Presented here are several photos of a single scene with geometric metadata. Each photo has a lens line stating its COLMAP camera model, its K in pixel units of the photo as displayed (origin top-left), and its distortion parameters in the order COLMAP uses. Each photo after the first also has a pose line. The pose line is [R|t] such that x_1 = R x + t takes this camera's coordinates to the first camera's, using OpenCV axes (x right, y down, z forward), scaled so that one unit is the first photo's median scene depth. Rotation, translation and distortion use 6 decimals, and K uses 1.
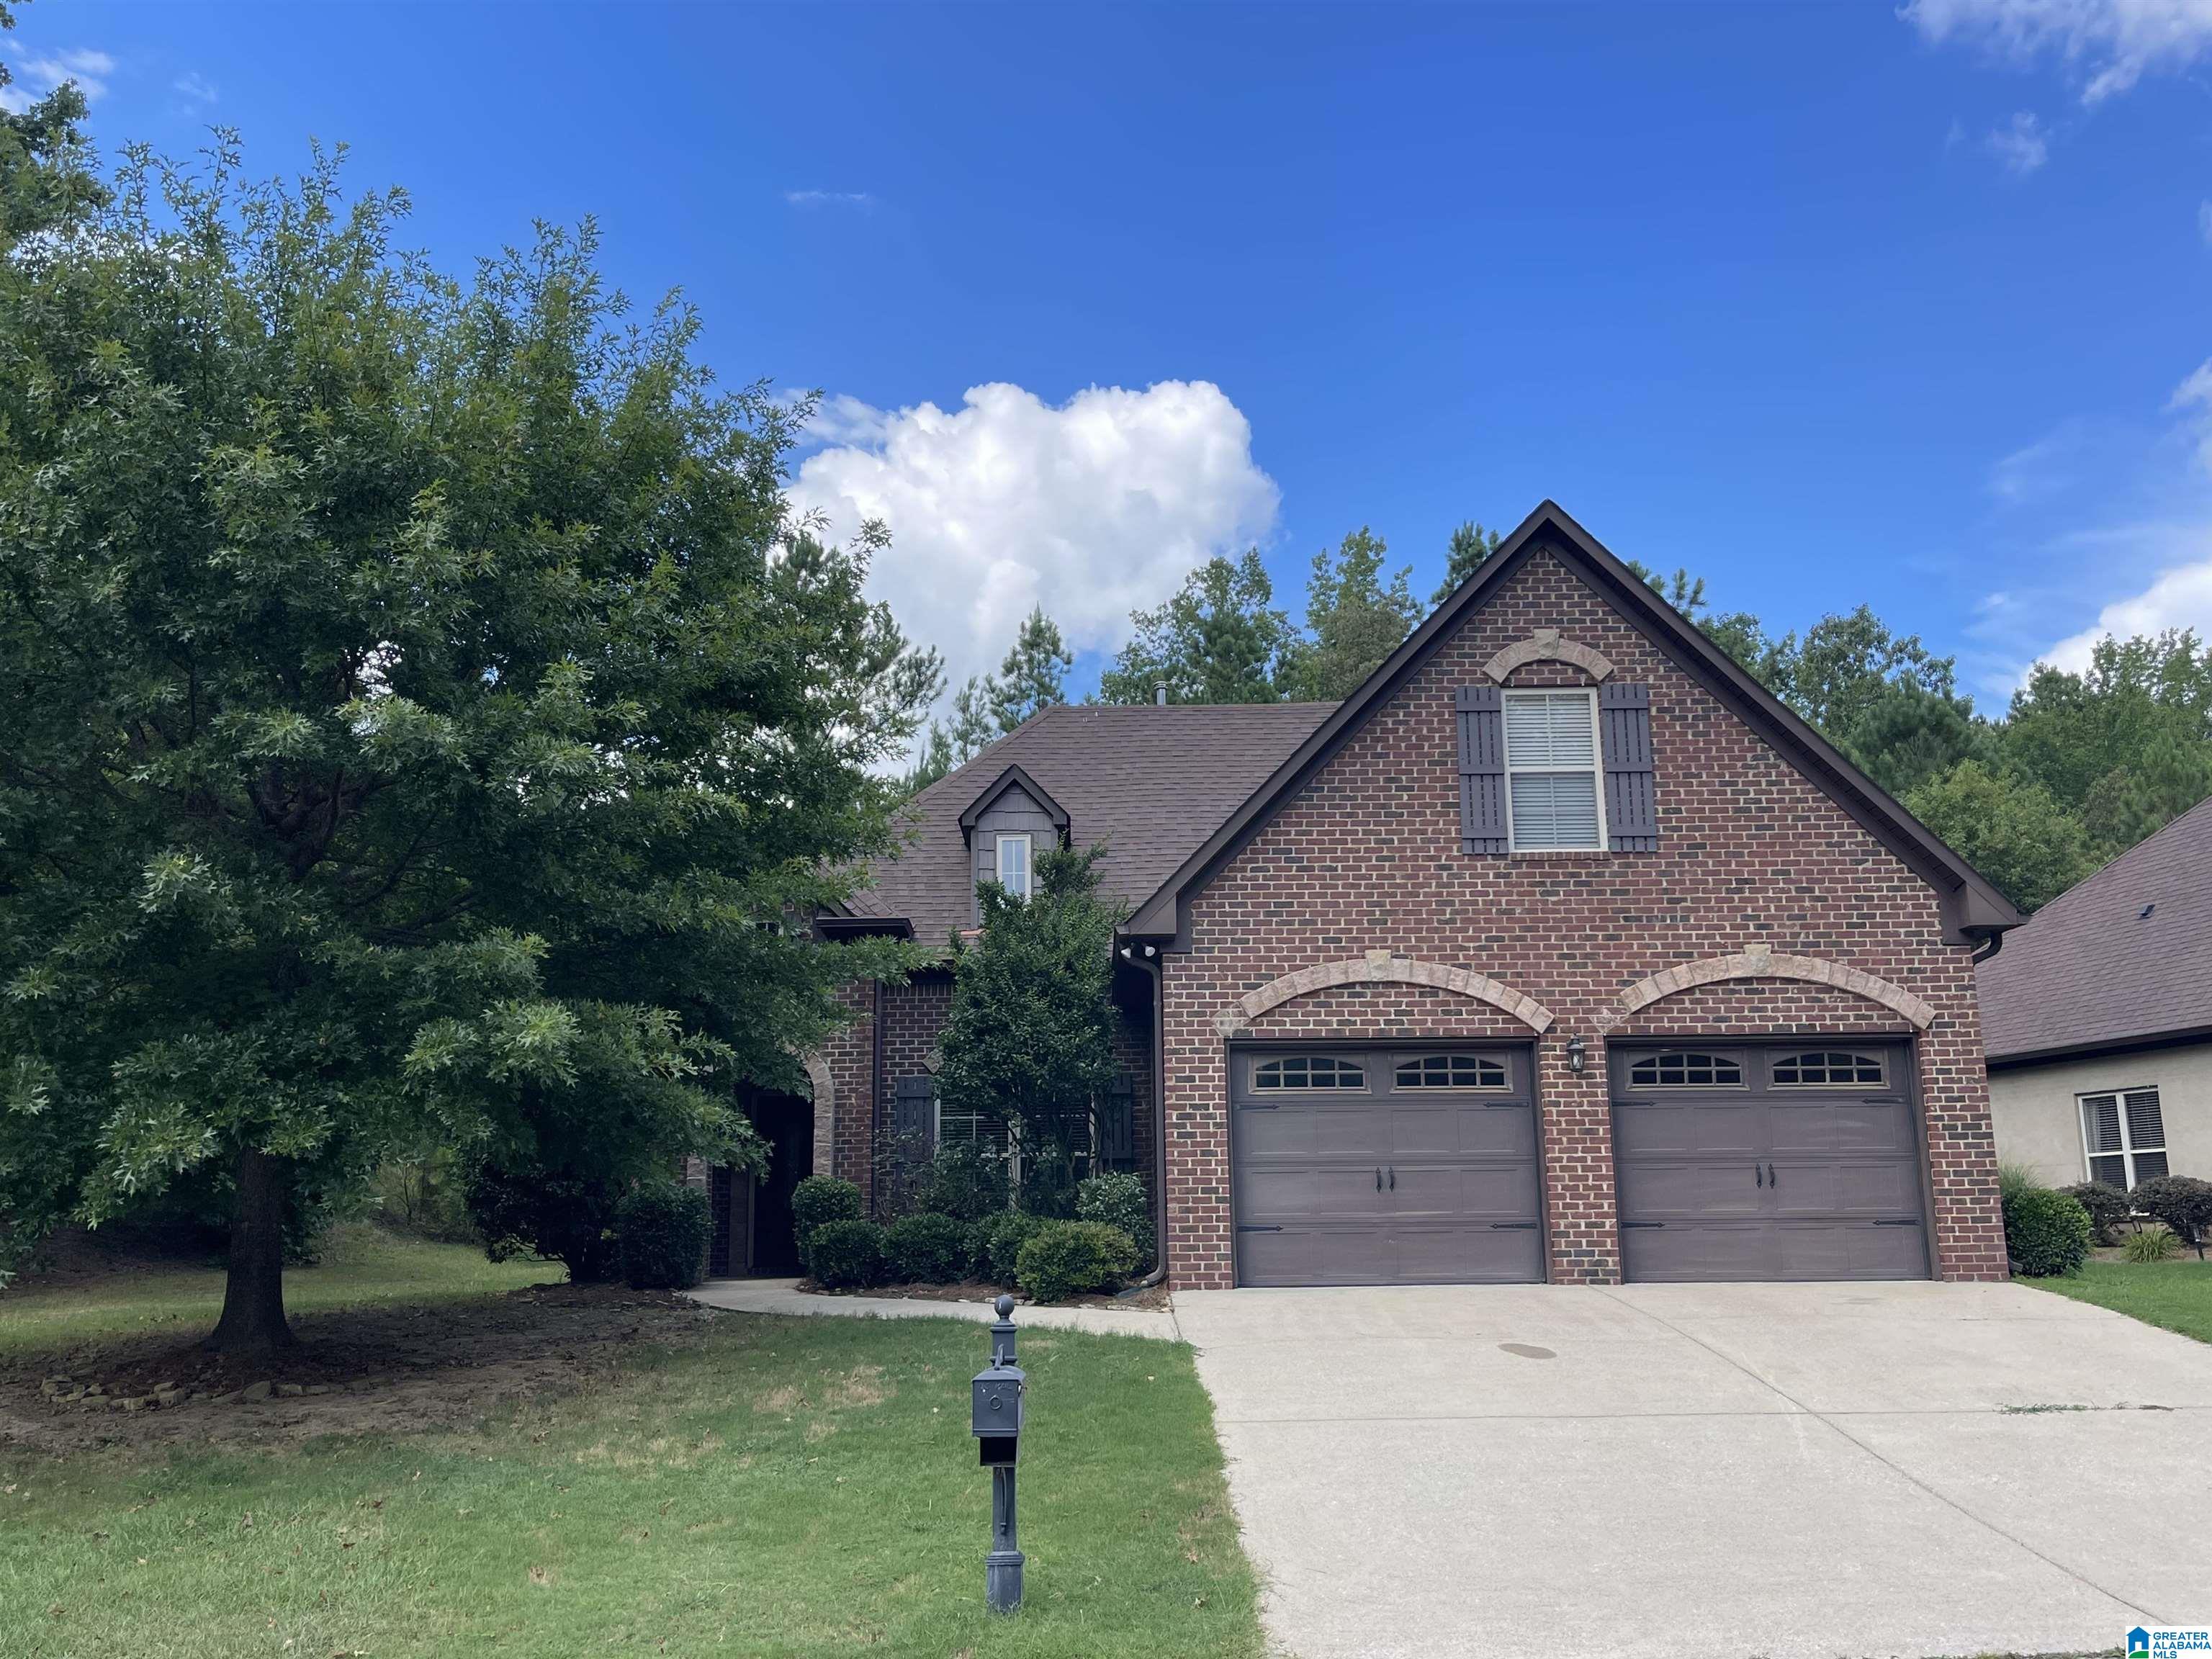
lens RADIAL K [[1920.2, 0, 1090.6], [0, 1920.2, 769.7], [0, 0, 1]] dist [0.020276, -0.009285]
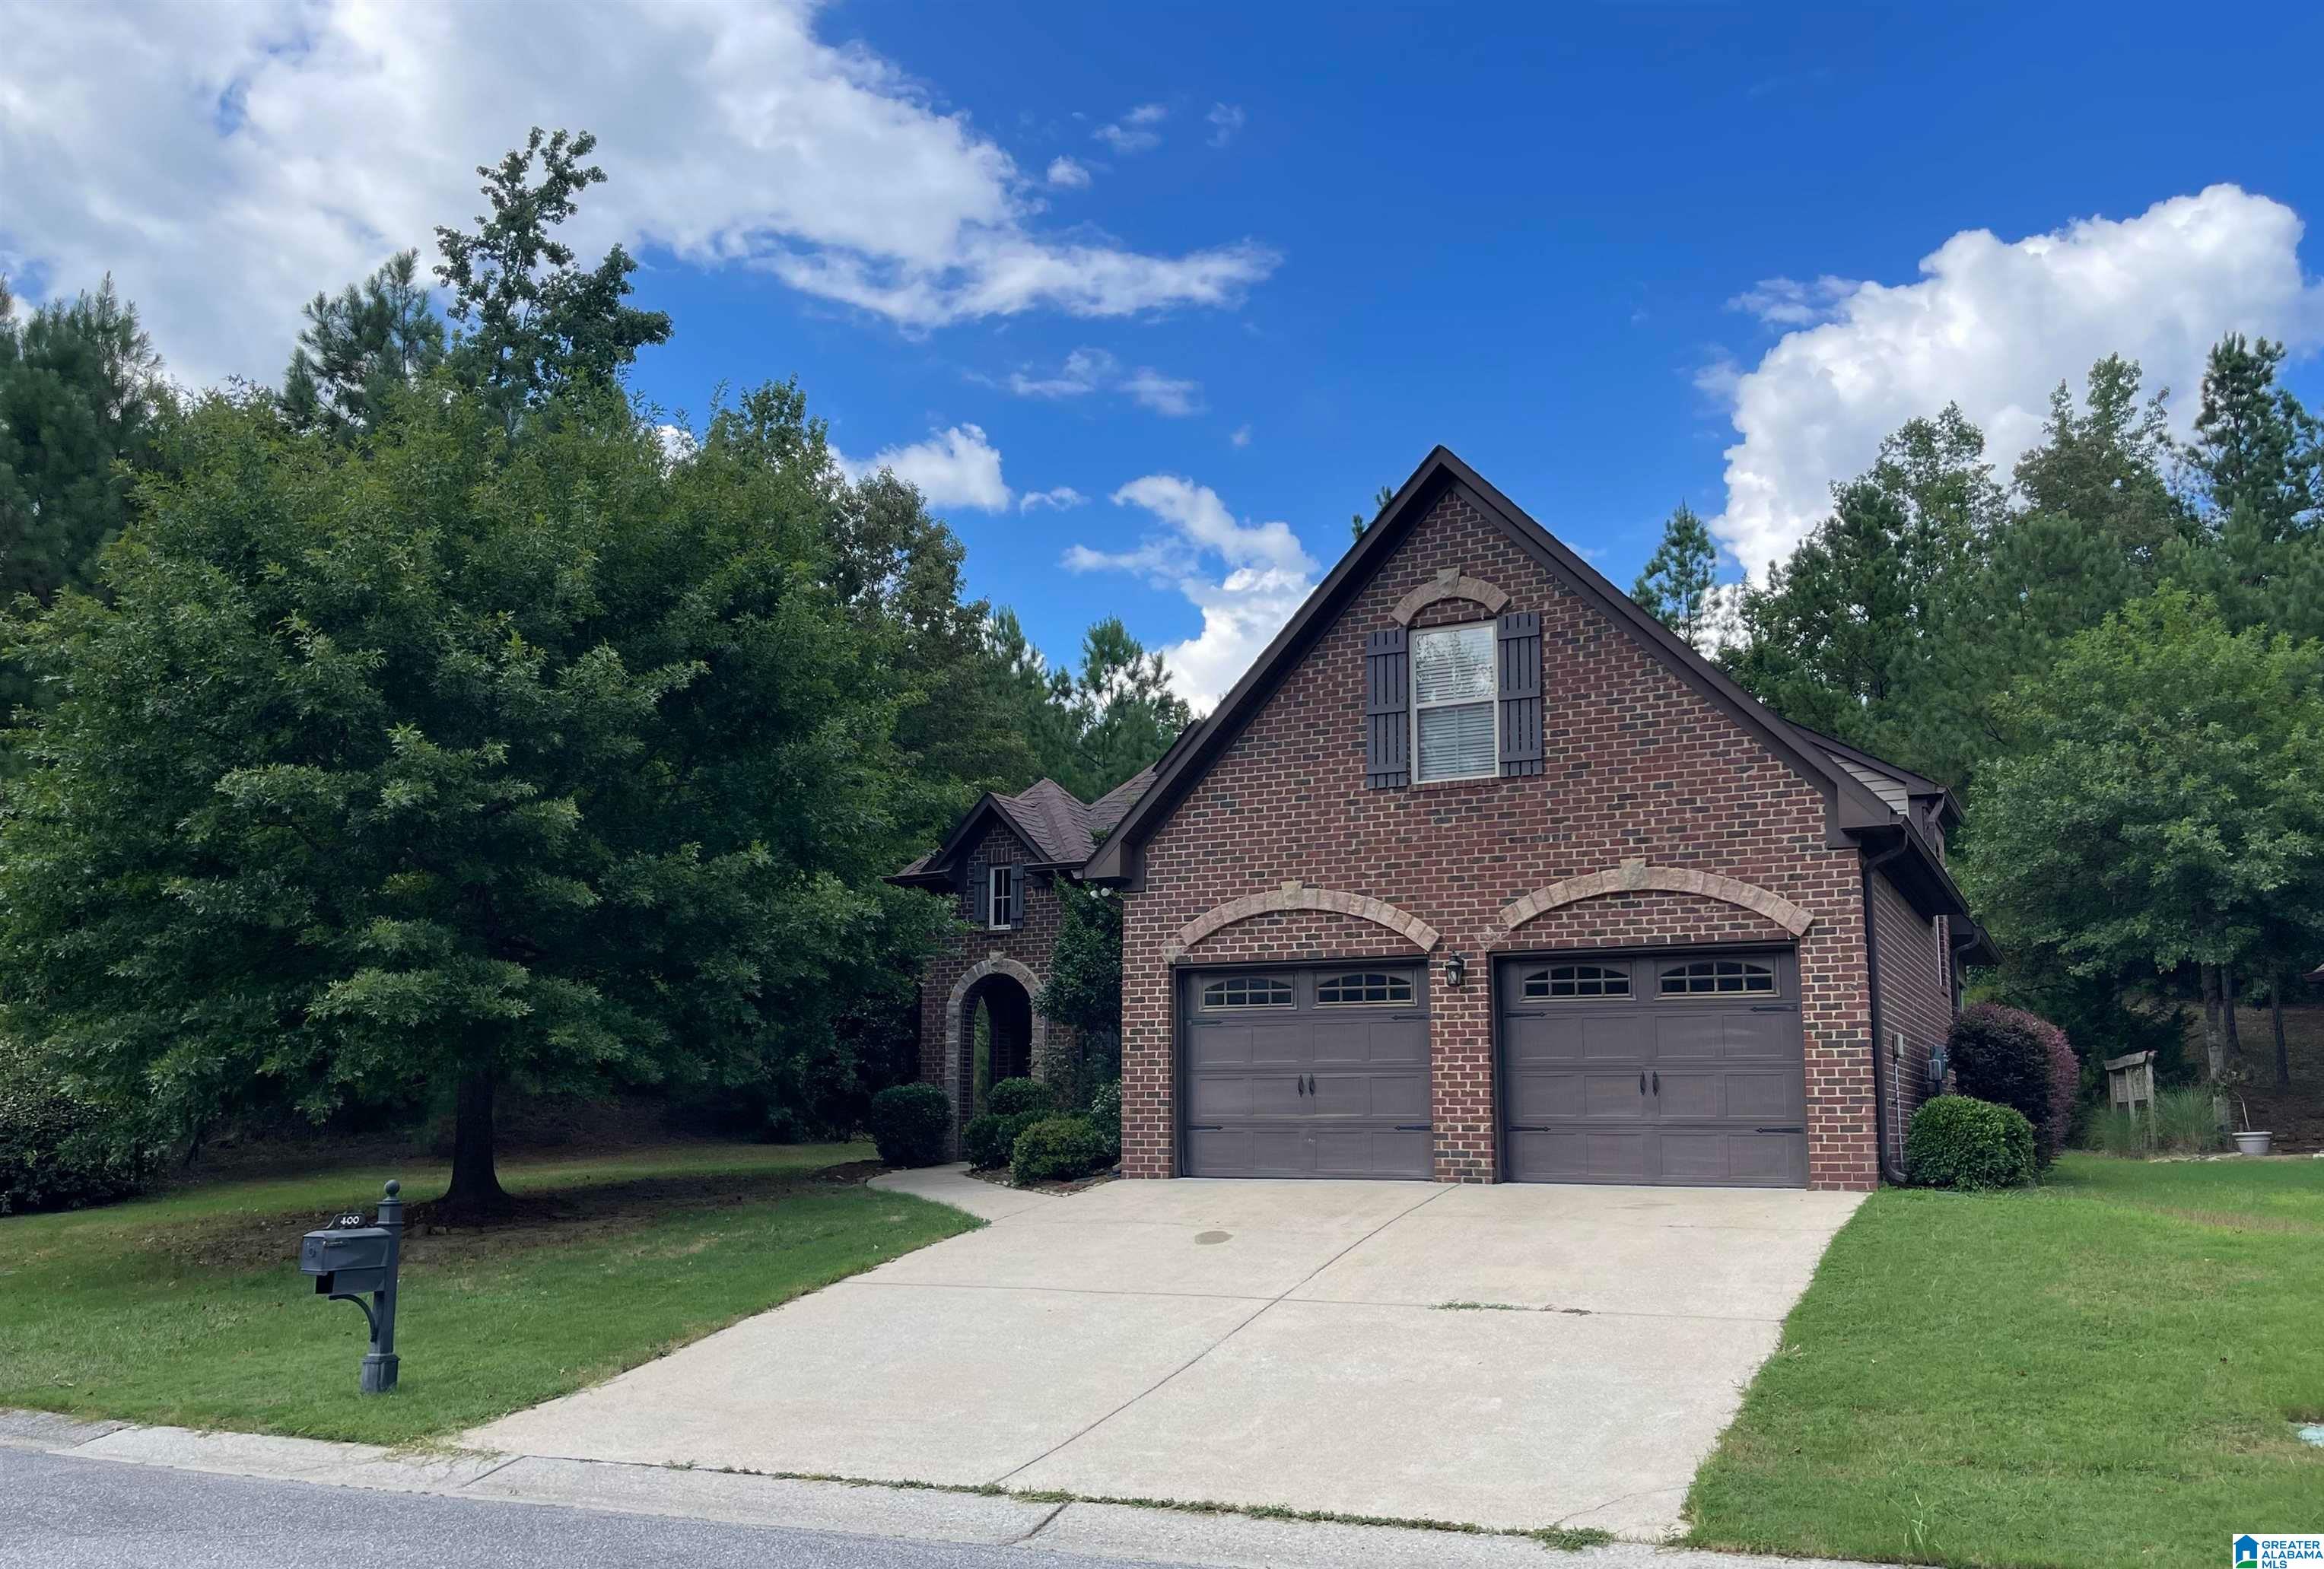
lens RADIAL K [[1916.4, 0, 1163.2], [0, 1916.4, 783.9], [0, 0, 1]] dist [0.032659, 0.001544]
pose [[0.882098, -0.069308, -0.465940, 0.602999], [0.096933, 0.994656, 0.035555, -0.008881], [0.460986, -0.076528, 0.884102, -0.010332]]
